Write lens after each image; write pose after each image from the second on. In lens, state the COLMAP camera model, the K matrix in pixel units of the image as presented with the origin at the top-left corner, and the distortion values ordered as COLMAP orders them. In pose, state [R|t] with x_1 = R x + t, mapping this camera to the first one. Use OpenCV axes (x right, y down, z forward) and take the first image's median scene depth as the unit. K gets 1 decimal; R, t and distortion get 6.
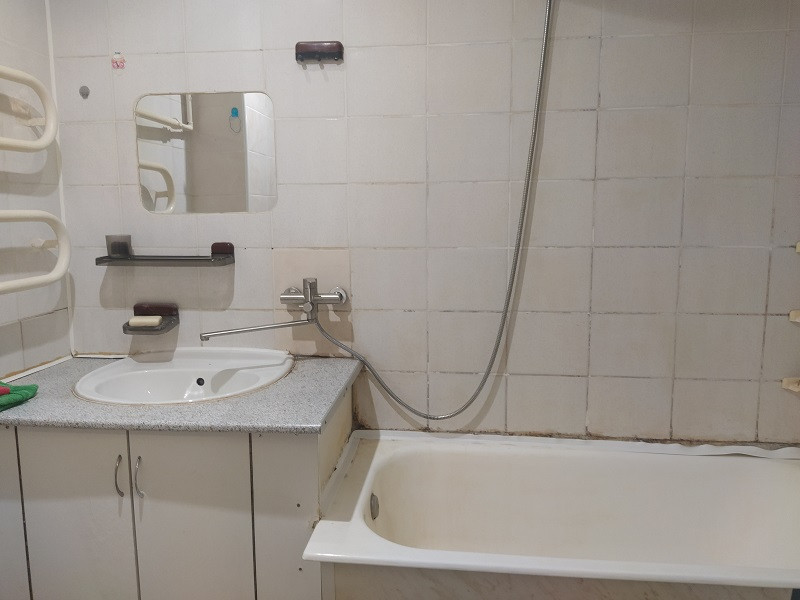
lens RADIAL K [[620.3, 0, 400.5], [0, 620.3, 310.3], [0, 0, 1]] dist [0.104901, -0.126152]
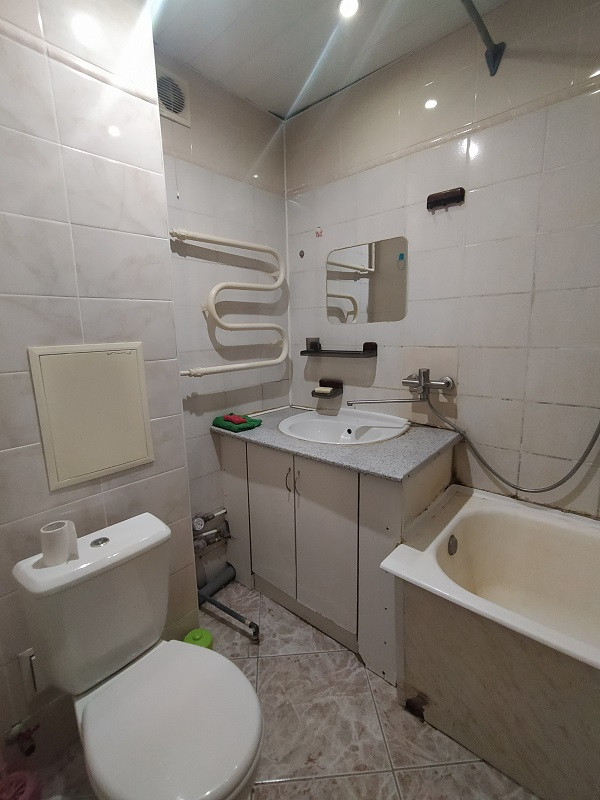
lens RADIAL K [[369.9, 0, 300.0], [0, 369.9, 400.0], [0, 0, 1]] dist [0.000076, 0.000271]
pose [[0.807599, 0.098734, -0.581408, 0.111484], [-0.076412, 0.995094, 0.062846, -0.013009], [0.584760, -0.006328, 0.811181, 0.173779]]
